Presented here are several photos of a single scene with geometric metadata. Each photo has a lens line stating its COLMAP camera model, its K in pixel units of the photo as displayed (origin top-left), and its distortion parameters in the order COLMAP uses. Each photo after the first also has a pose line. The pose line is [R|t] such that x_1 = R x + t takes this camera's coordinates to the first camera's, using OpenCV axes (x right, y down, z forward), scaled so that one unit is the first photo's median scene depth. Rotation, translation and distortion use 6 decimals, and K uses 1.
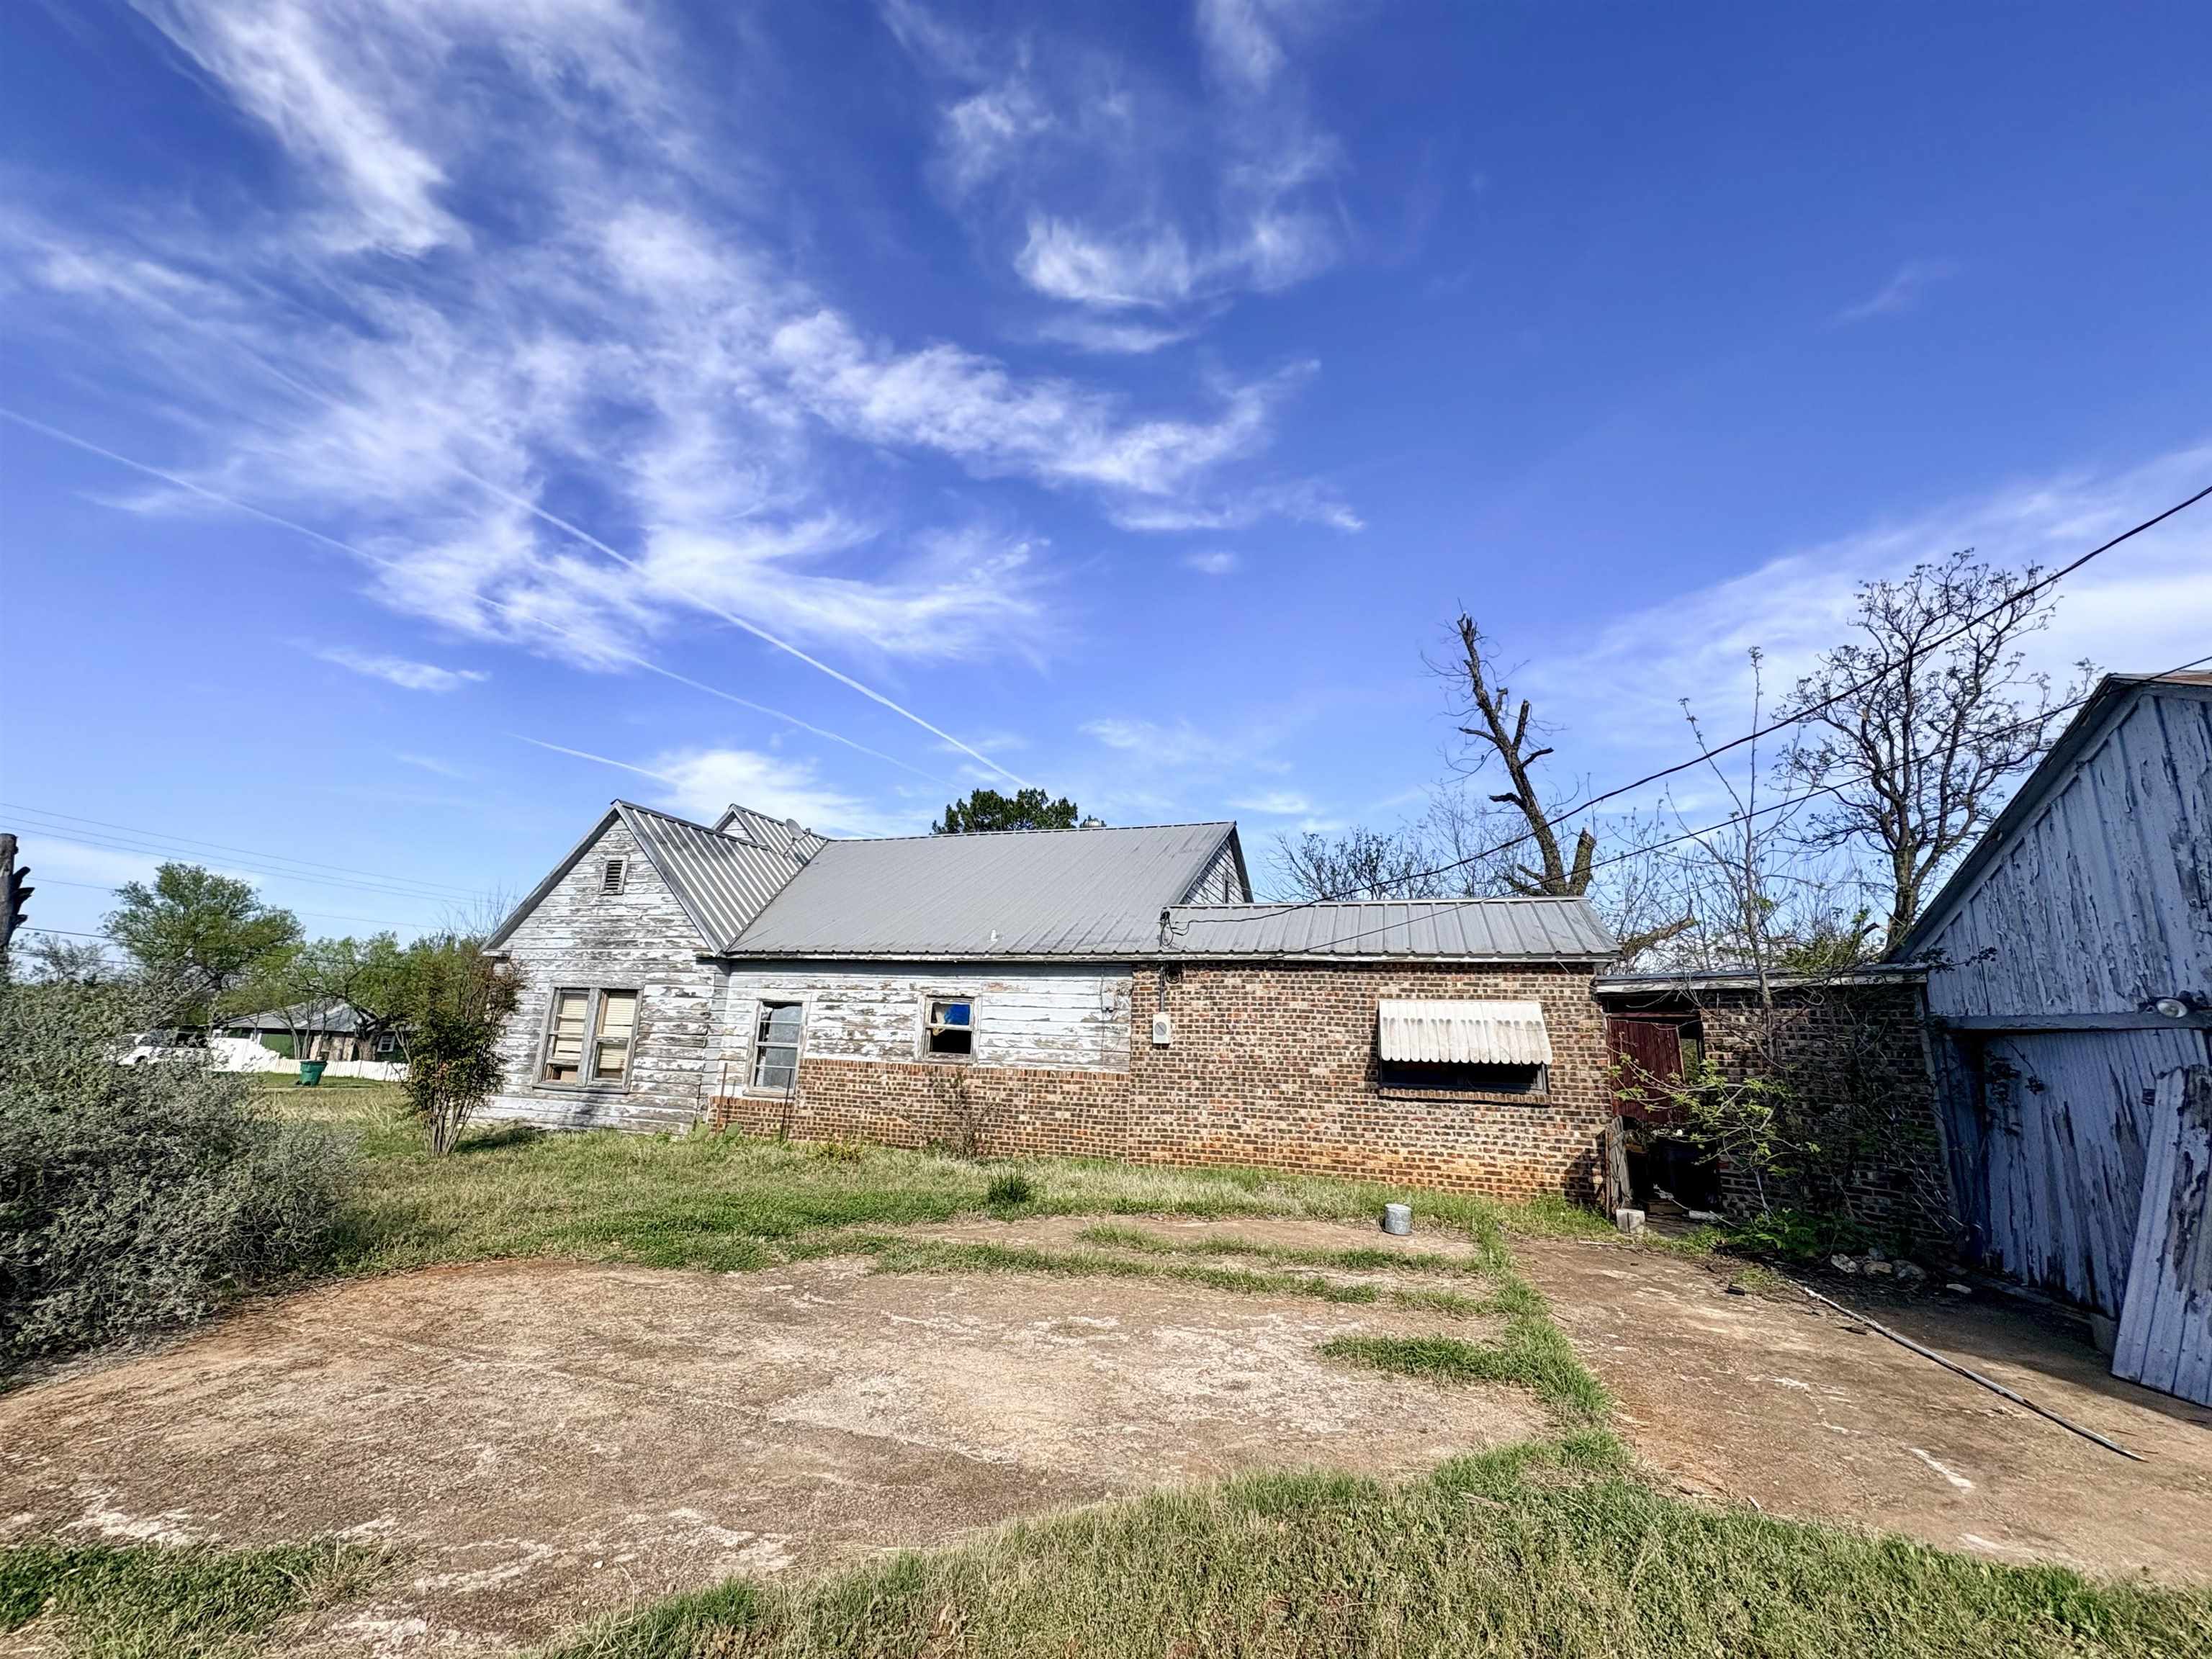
lens RADIAL K [[880.9, 0, 1104.8], [0, 880.9, 830.8], [0, 0, 1]] dist [-0.001028, 0.000558]
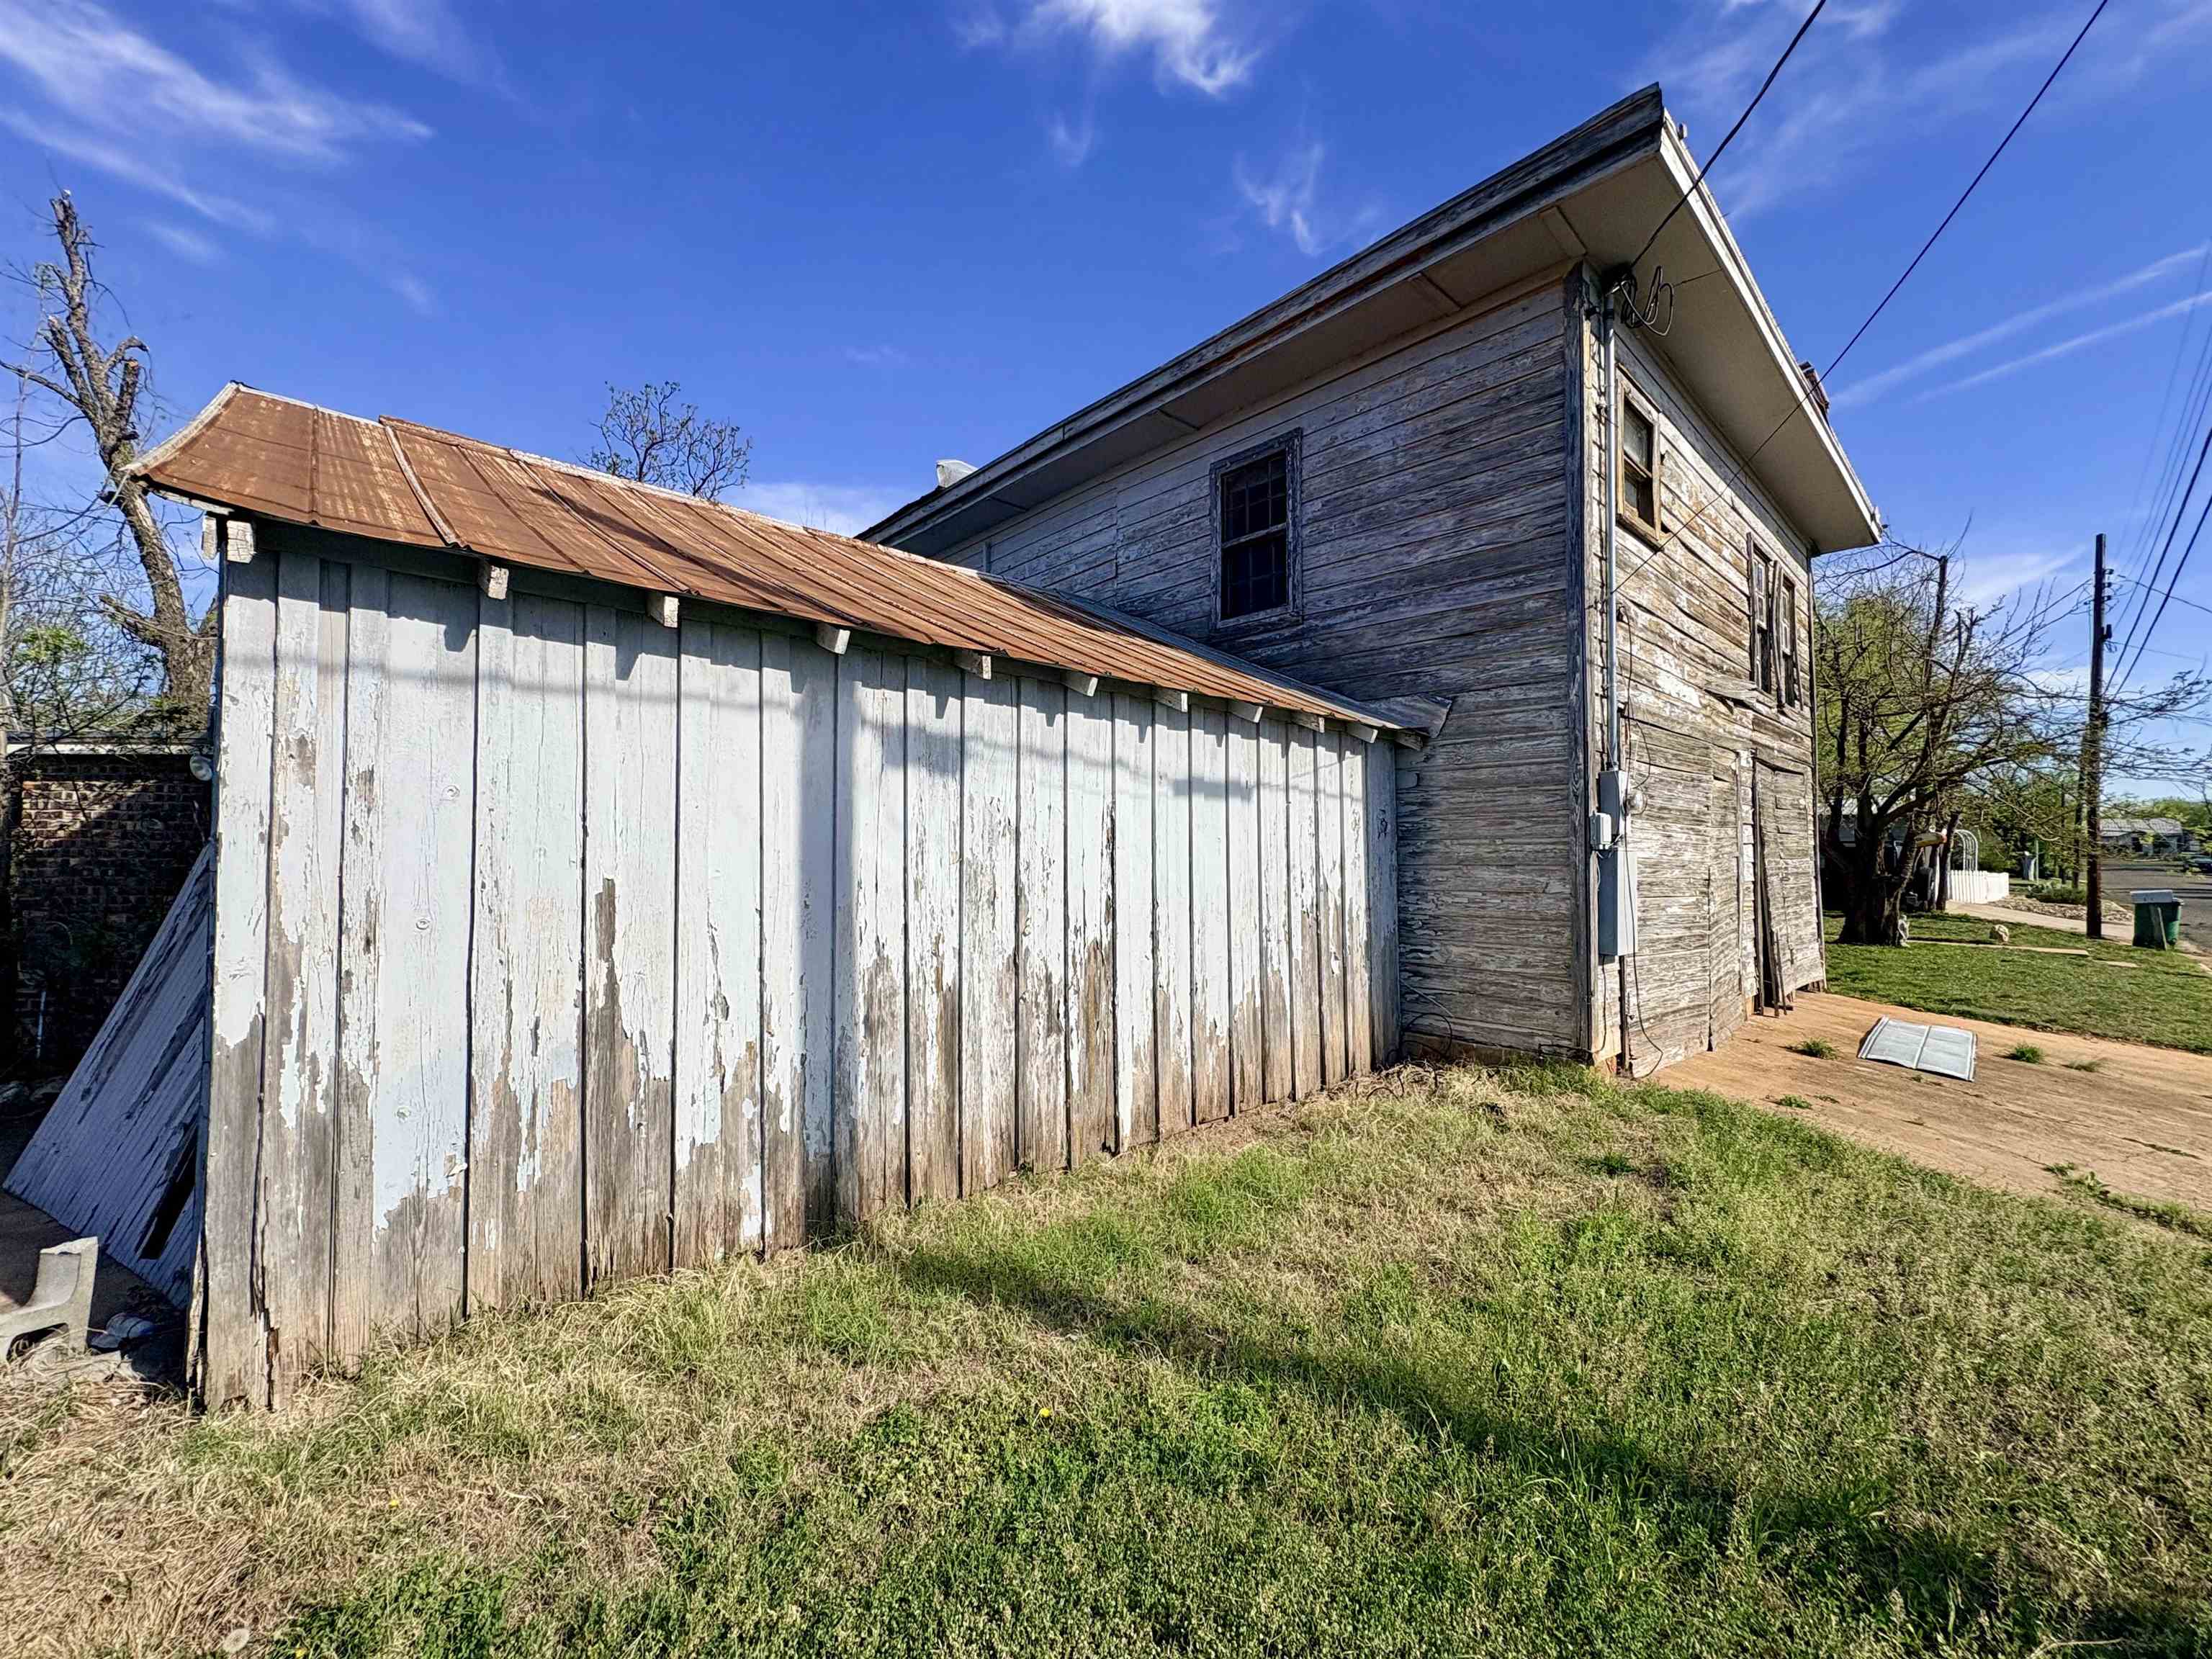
lens RADIAL K [[880.9, 0, 1107.9], [0, 880.9, 833.6], [0, 0, 1]] dist [-0.001028, 0.000558]
pose [[0.498885, -0.006172, 0.866646, 0.432981], [-0.182829, 0.976721, 0.112201, -0.001614], [-0.847164, -0.214424, 0.486143, -0.111897]]
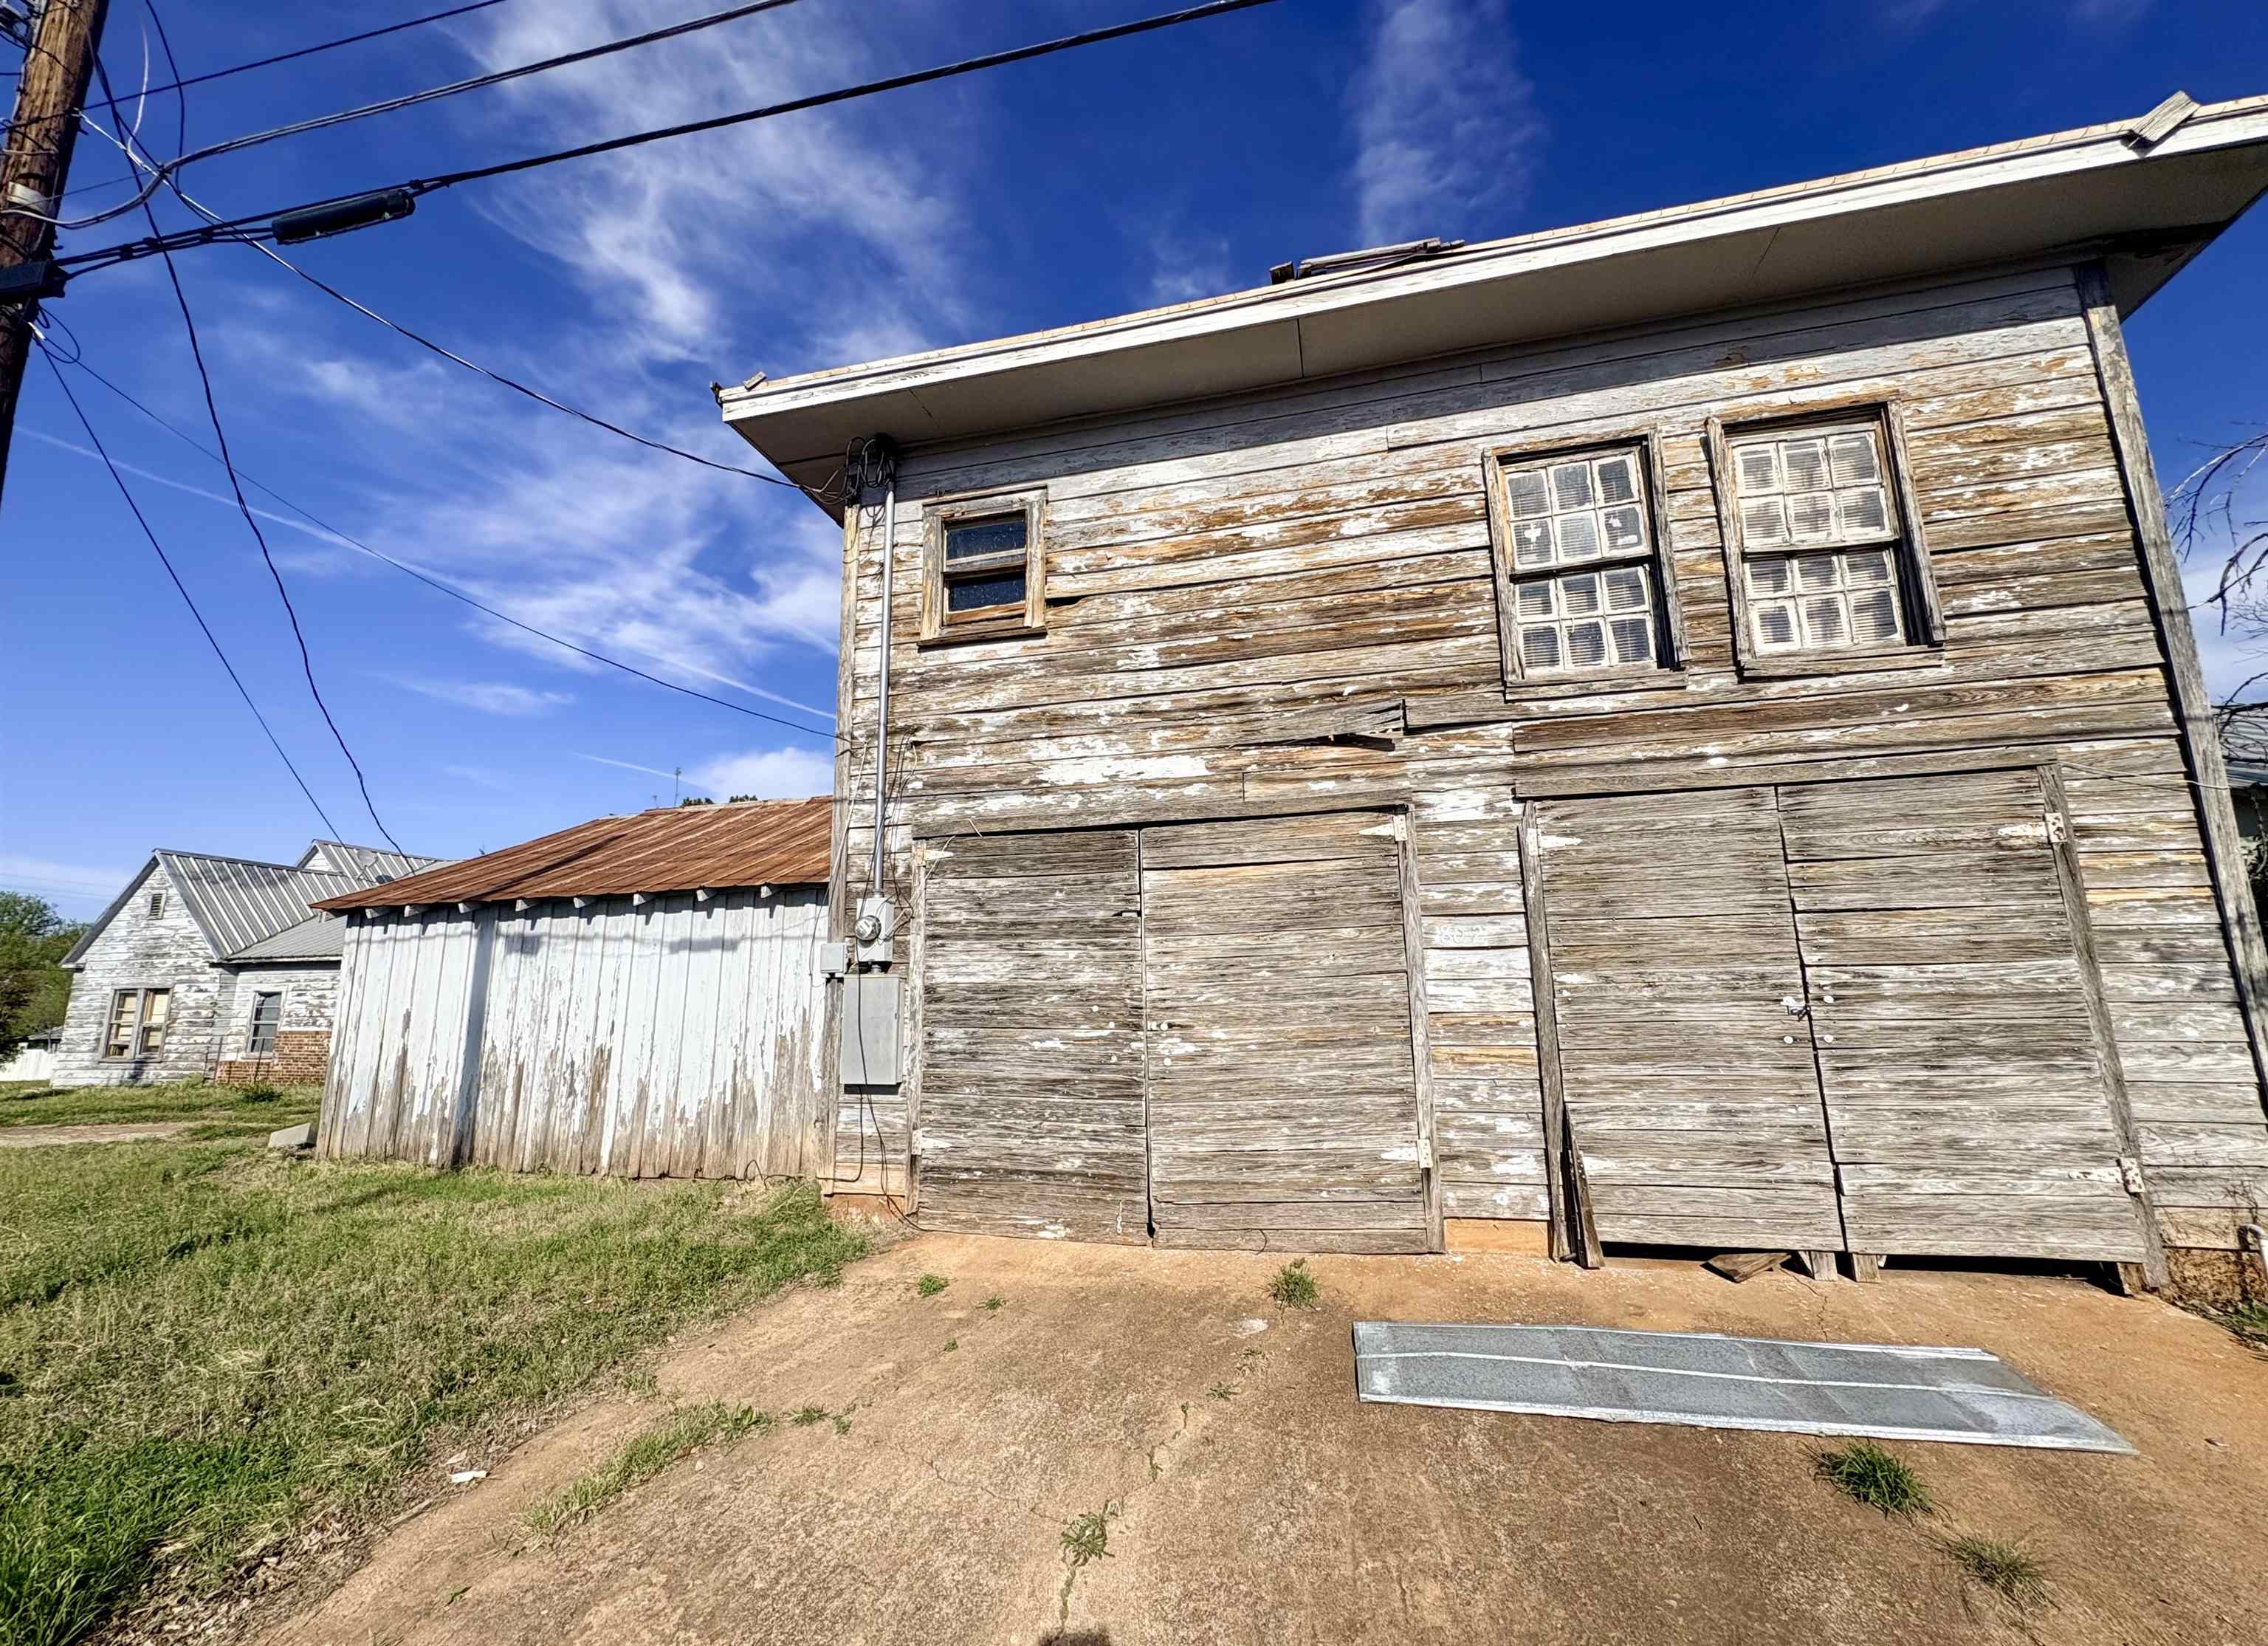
lens RADIAL K [[920.9, 0, 1109.9], [0, 920.9, 886.9], [0, 0, 1]] dist [0.010767, -0.000401]
pose [[0.998308, -0.036197, 0.045503, 1.163497], [0.031781, 0.995038, 0.094288, -0.088346], [-0.048690, -0.092682, 0.994505, -0.660917]]
